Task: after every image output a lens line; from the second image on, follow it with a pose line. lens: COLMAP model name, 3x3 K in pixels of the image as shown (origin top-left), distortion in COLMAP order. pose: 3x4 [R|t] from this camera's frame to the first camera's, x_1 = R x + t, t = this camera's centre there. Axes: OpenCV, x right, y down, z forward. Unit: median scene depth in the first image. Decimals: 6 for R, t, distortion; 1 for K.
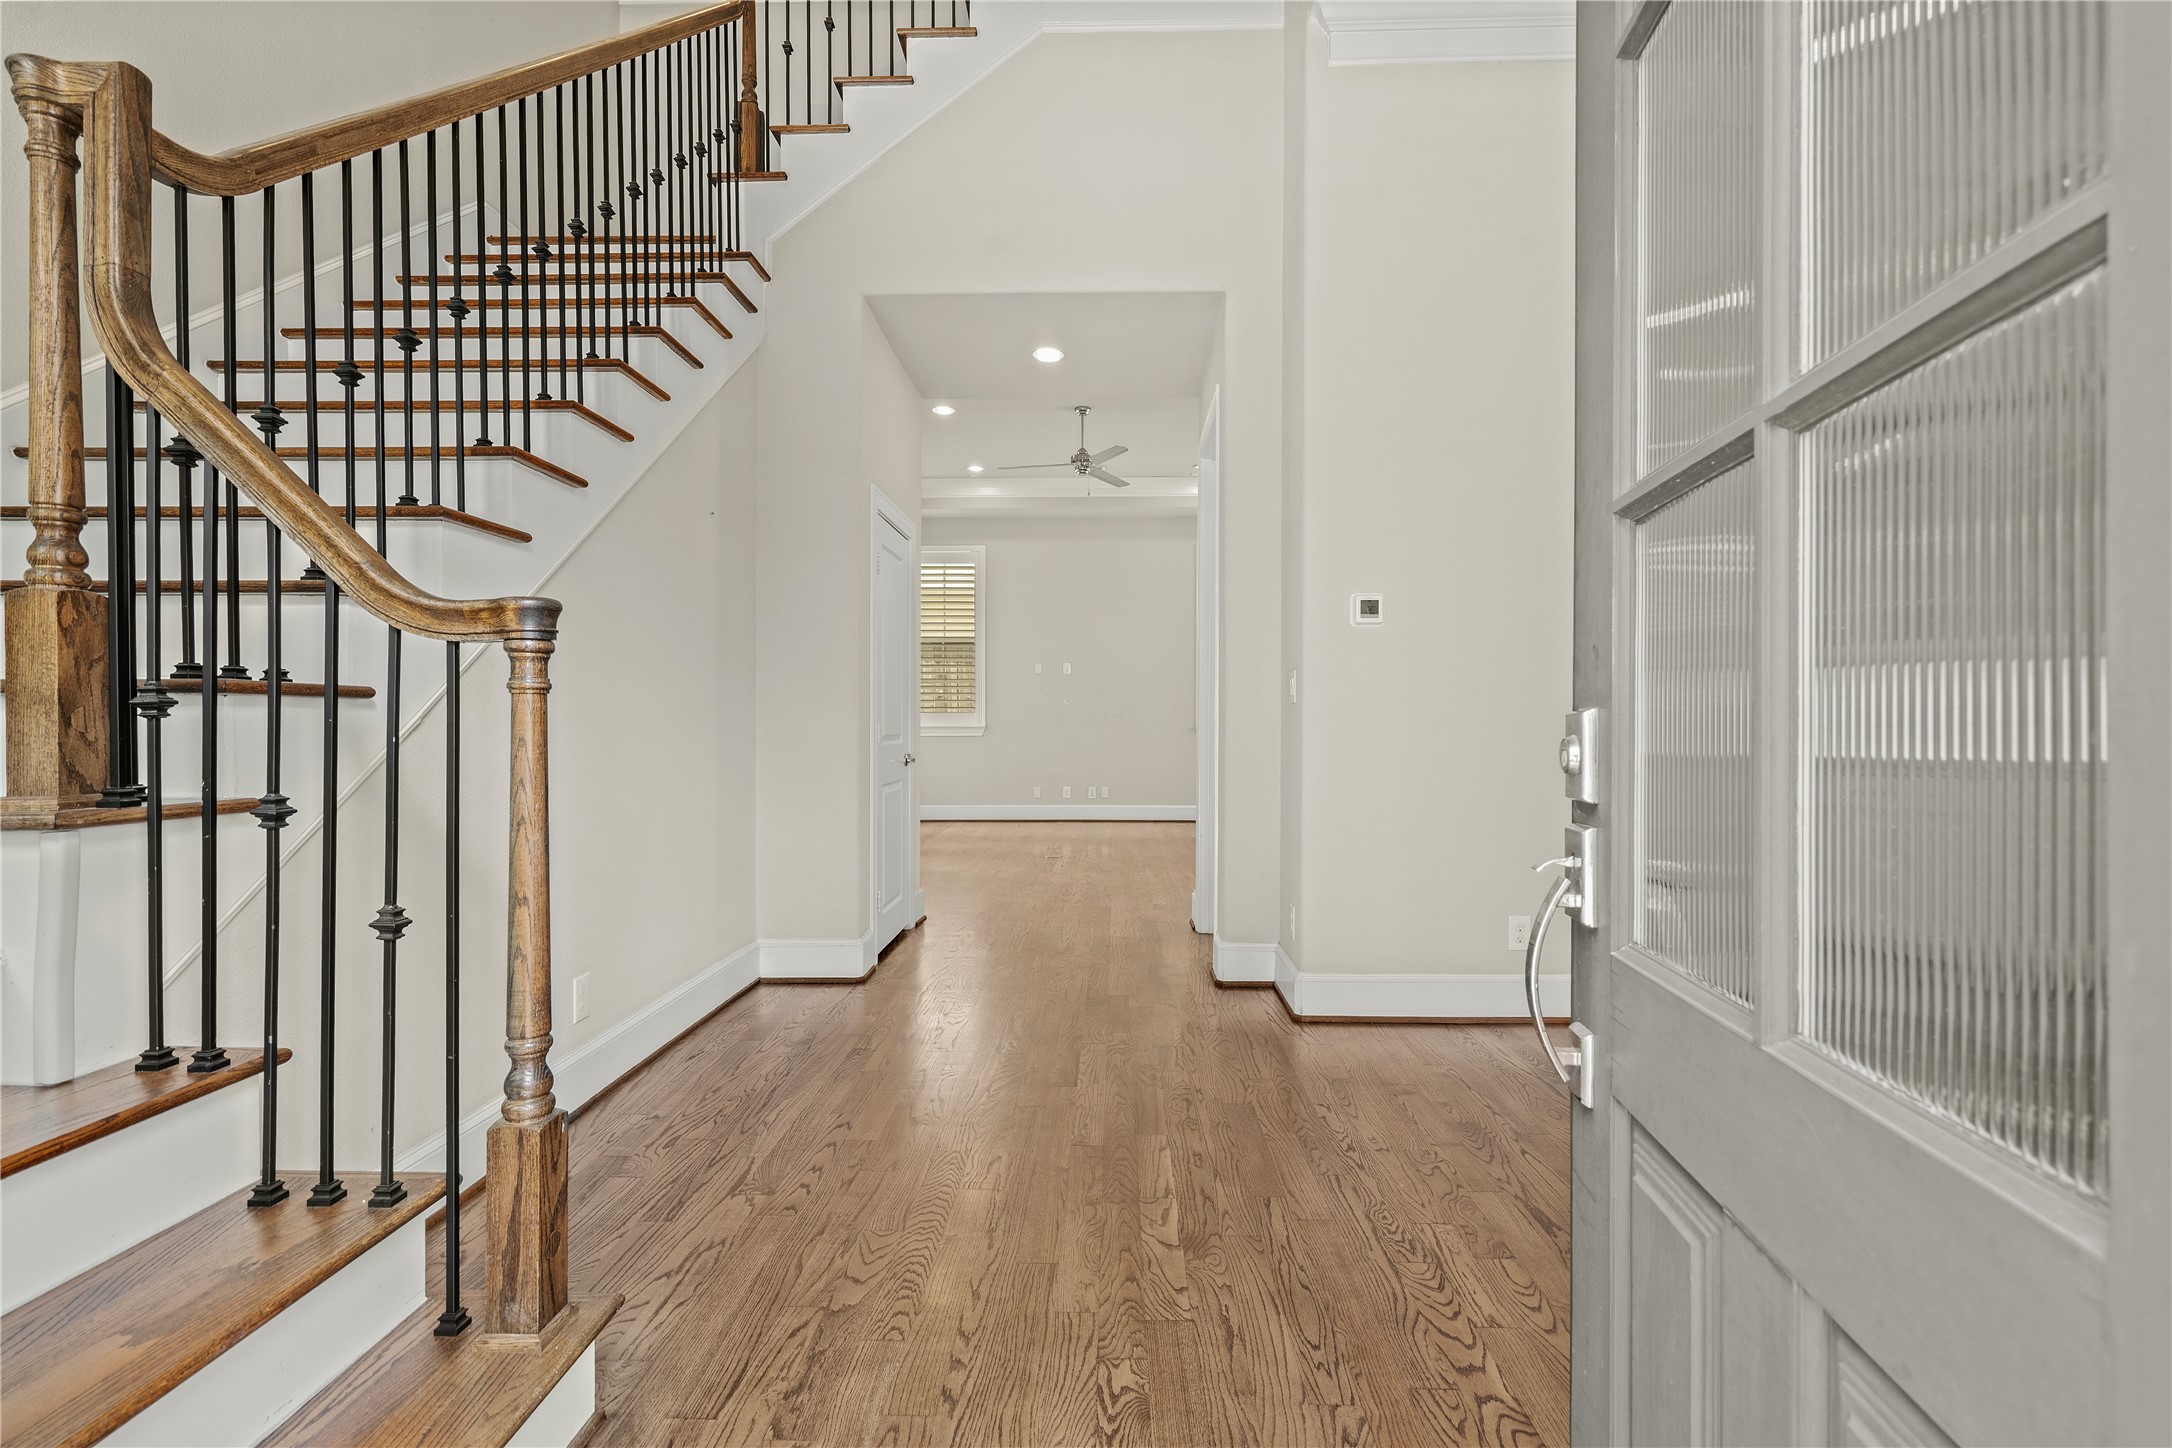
lens RADIAL K [[994.7, 0, 1078.1], [0, 994.7, 723.1], [0, 0, 1]] dist [-0.001845, -0.000126]
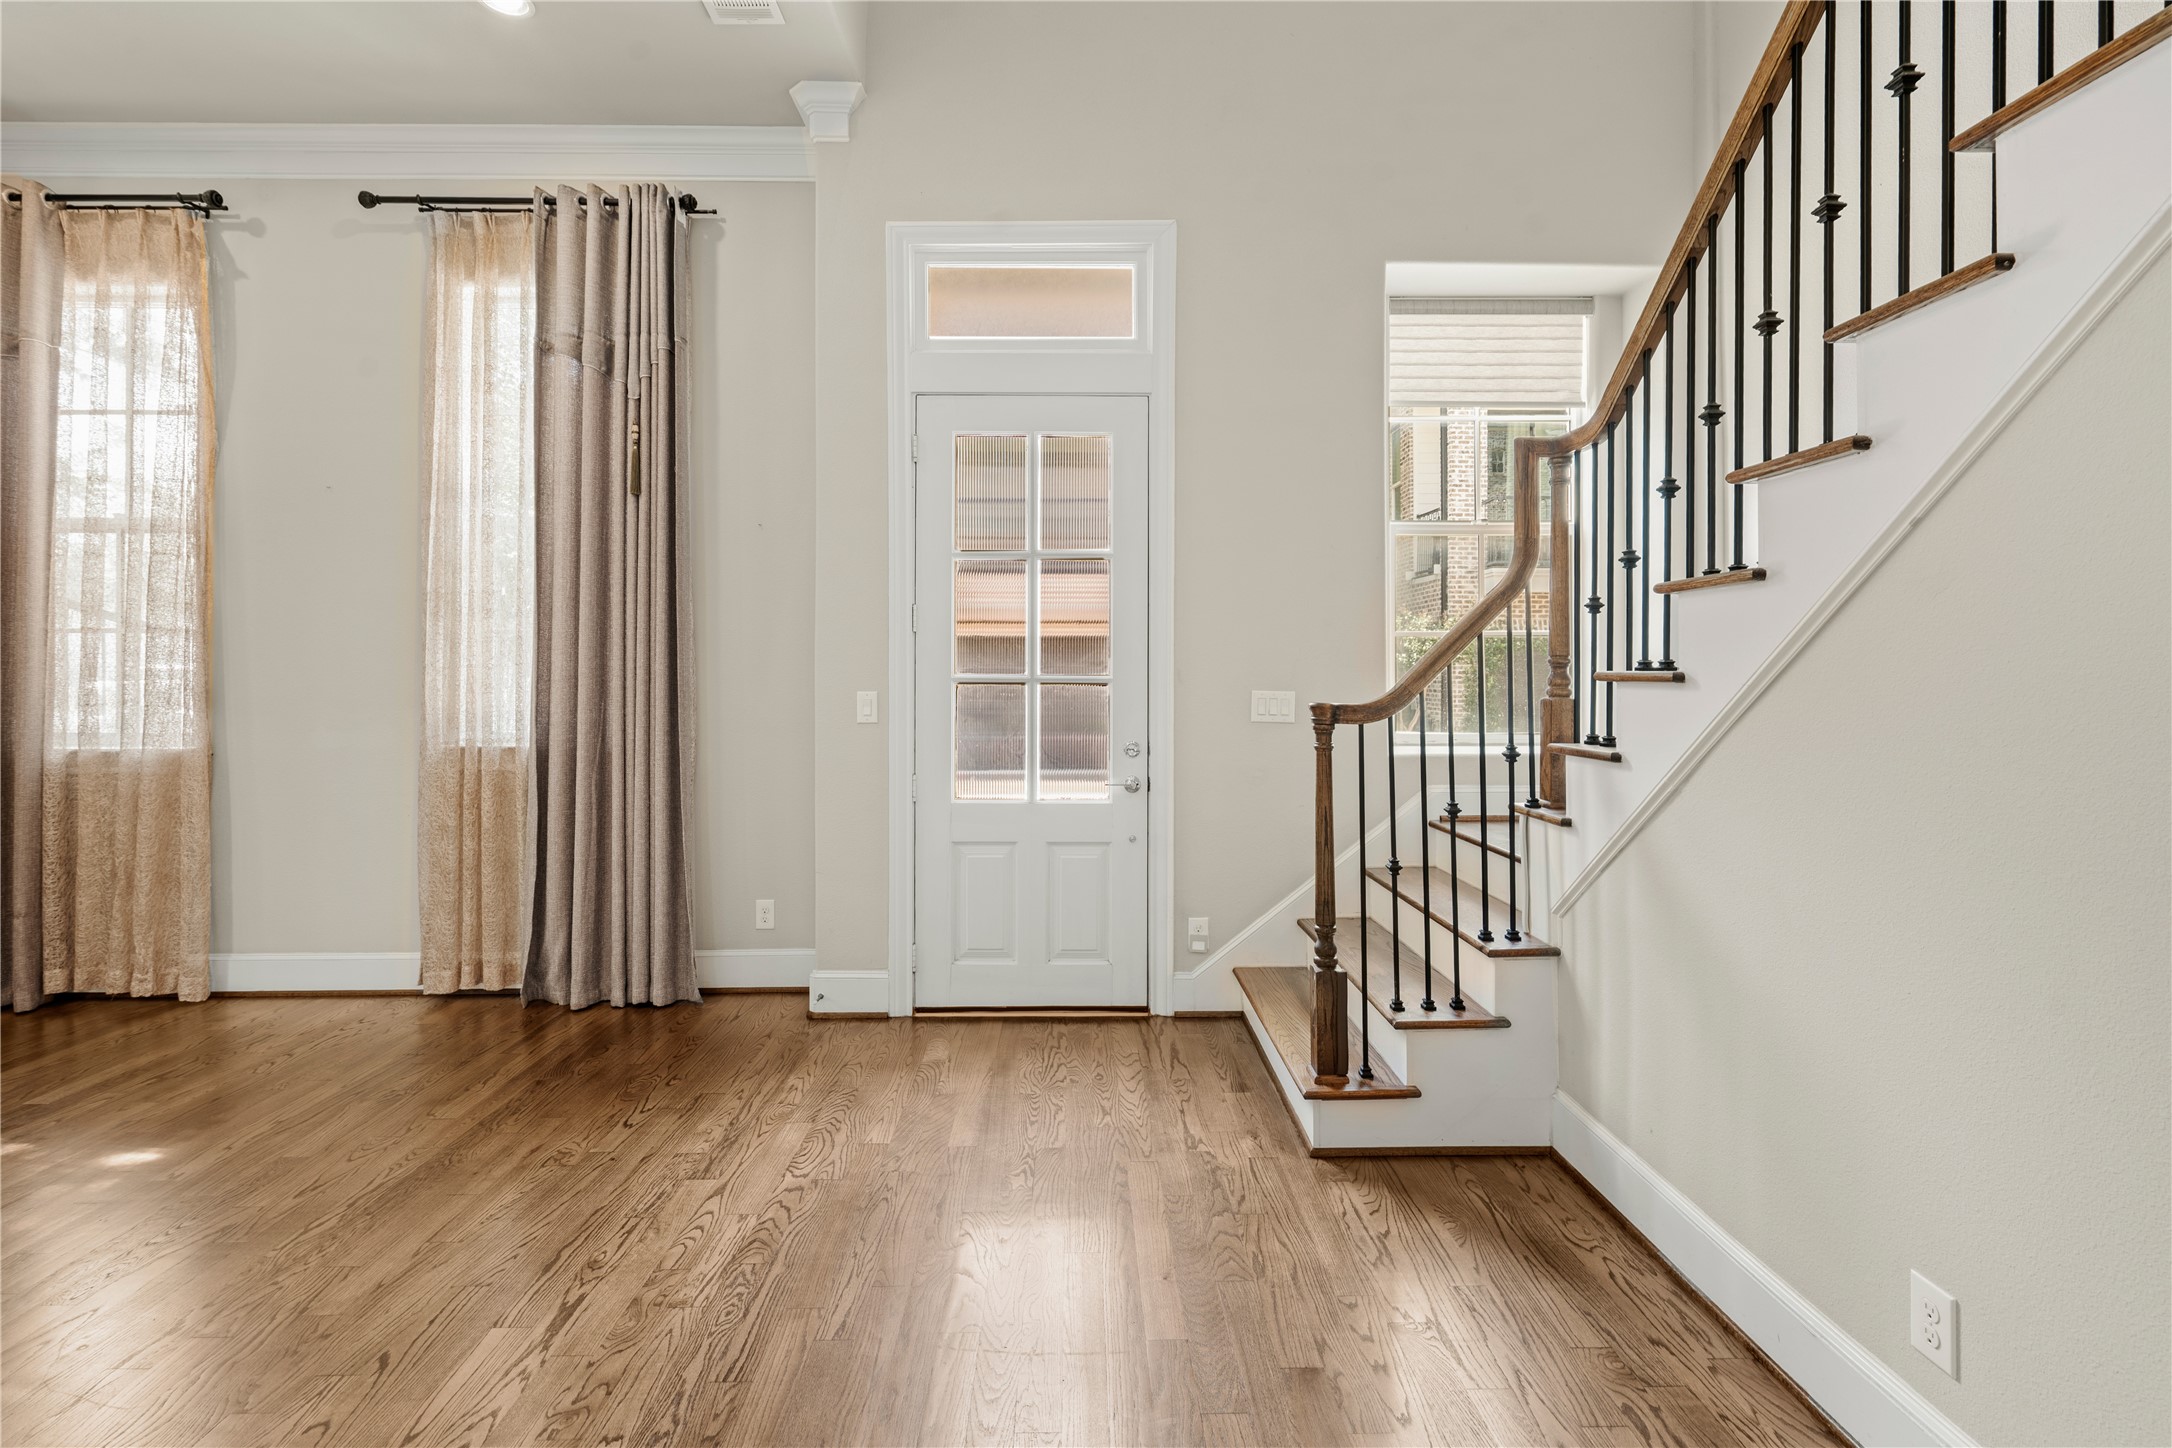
lens RADIAL K [[994.7, 0, 1102.0], [0, 994.7, 683.7], [0, 0, 1]] dist [-0.001845, -0.000126]
pose [[-0.997512, -0.003863, -0.070393, 0.011681], [-0.004083, 0.999987, 0.002983, -0.069753], [0.070380, 0.003263, -0.997515, 1.207768]]
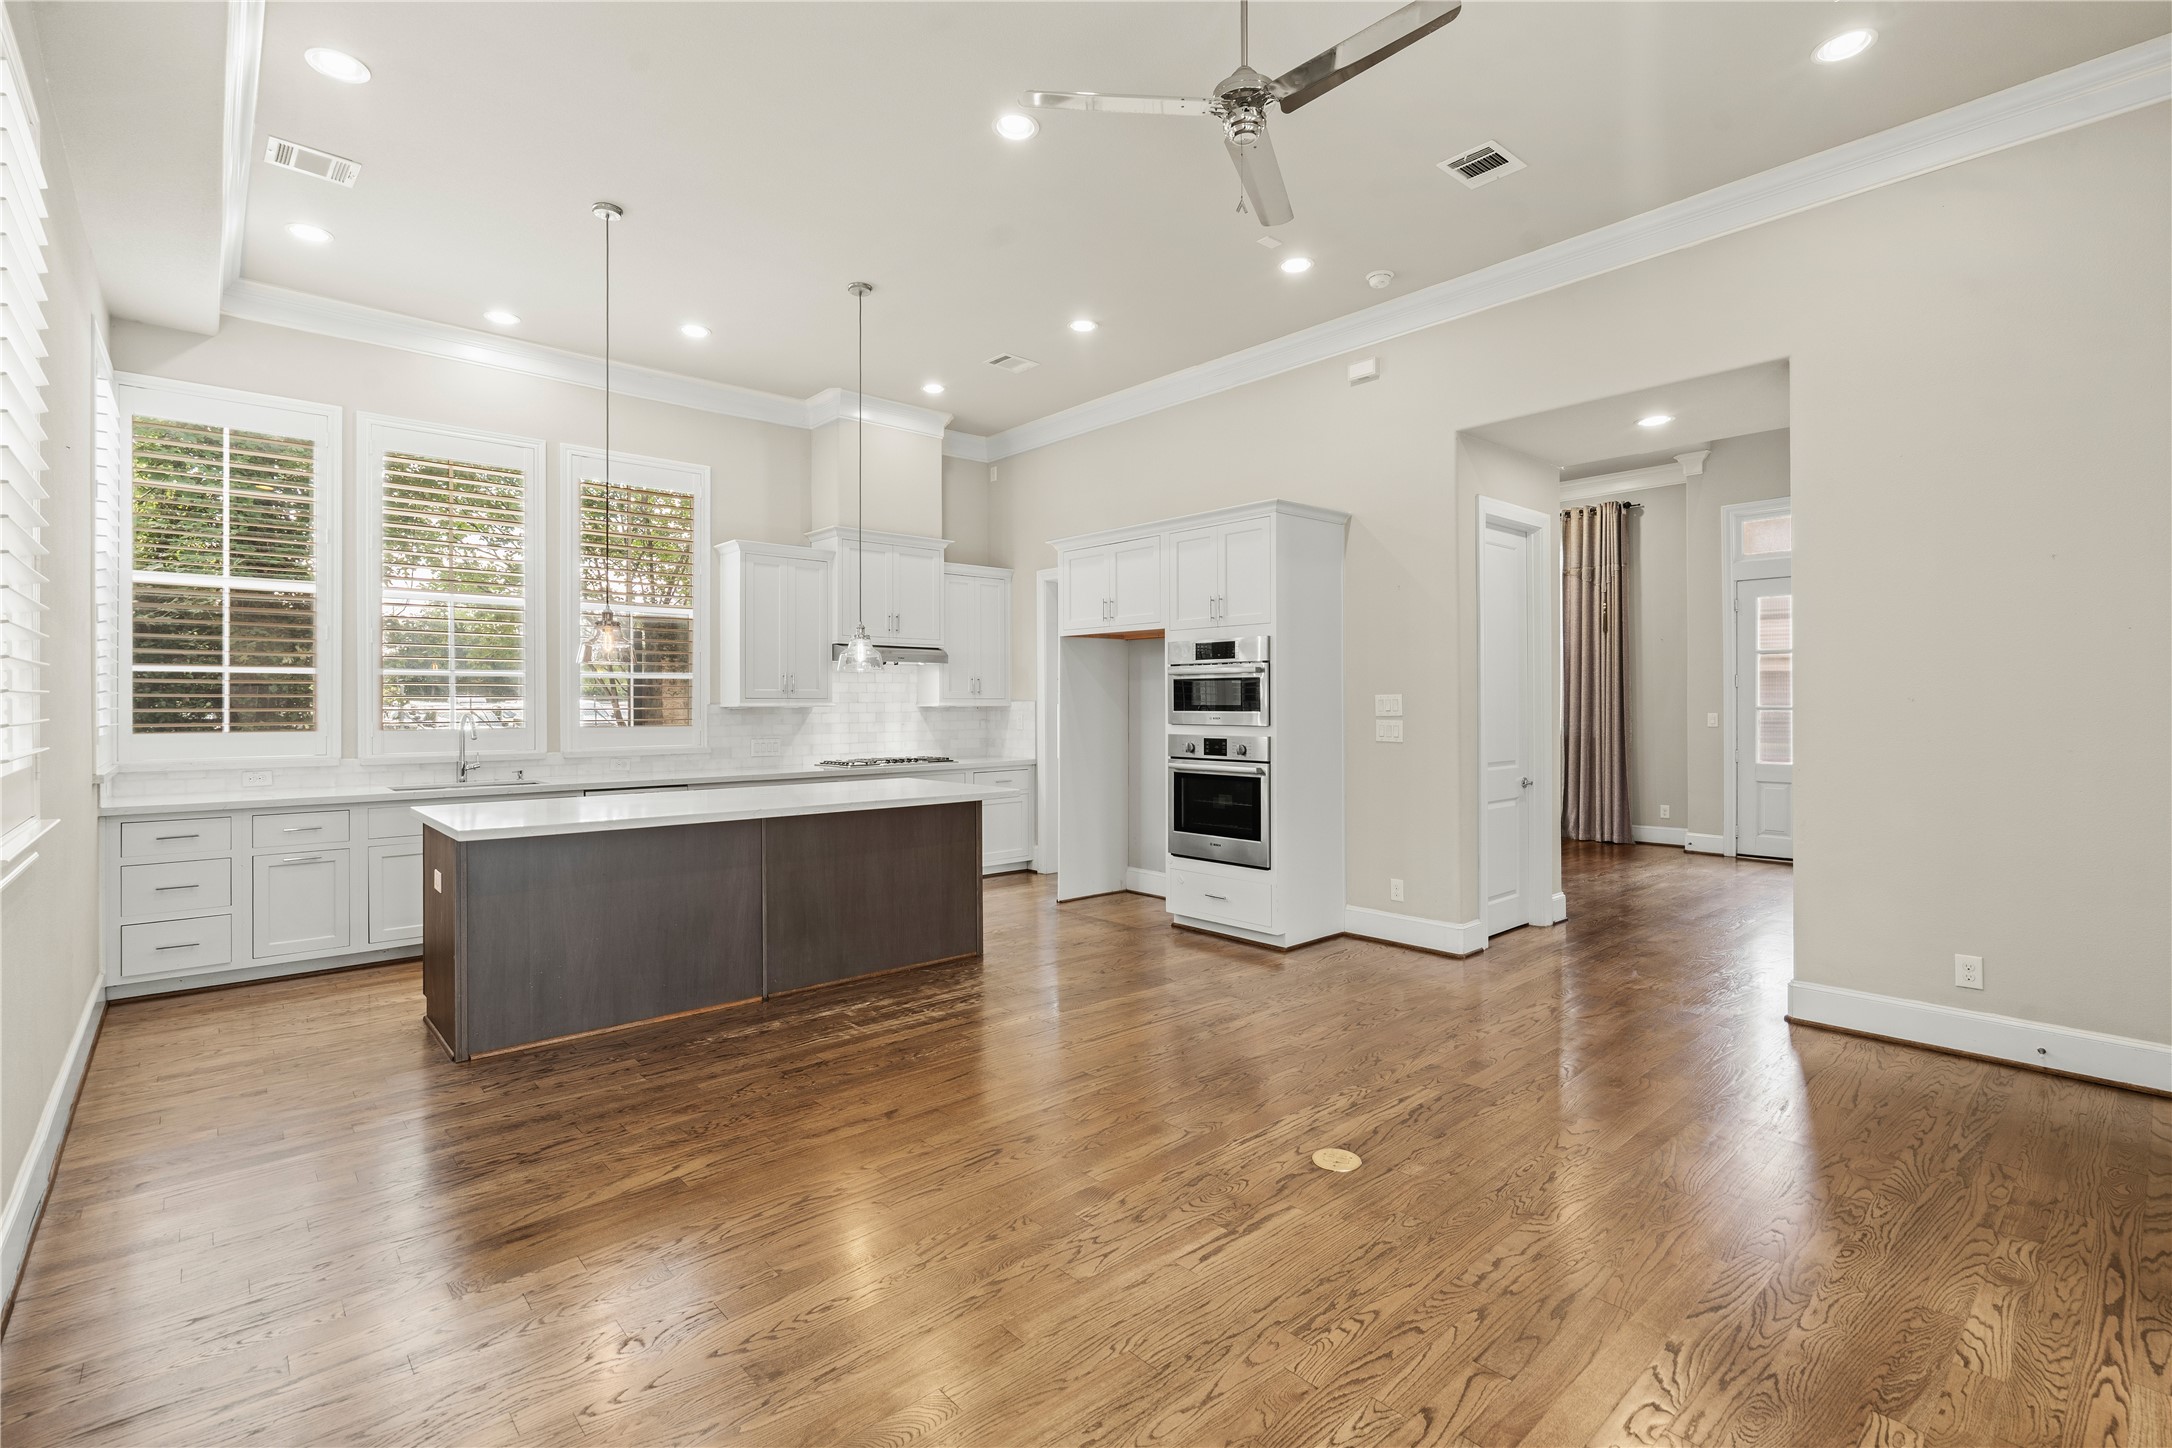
lens RADIAL K [[994.7, 0, 1080.6], [0, 994.7, 705.8], [0, 0, 1]] dist [-0.001845, -0.000126]
pose [[-0.692317, -0.000226, 0.721594, -0.590273], [0.002963, 0.999991, 0.003157, -0.090450], [-0.721588, 0.004324, -0.692309, 3.240338]]
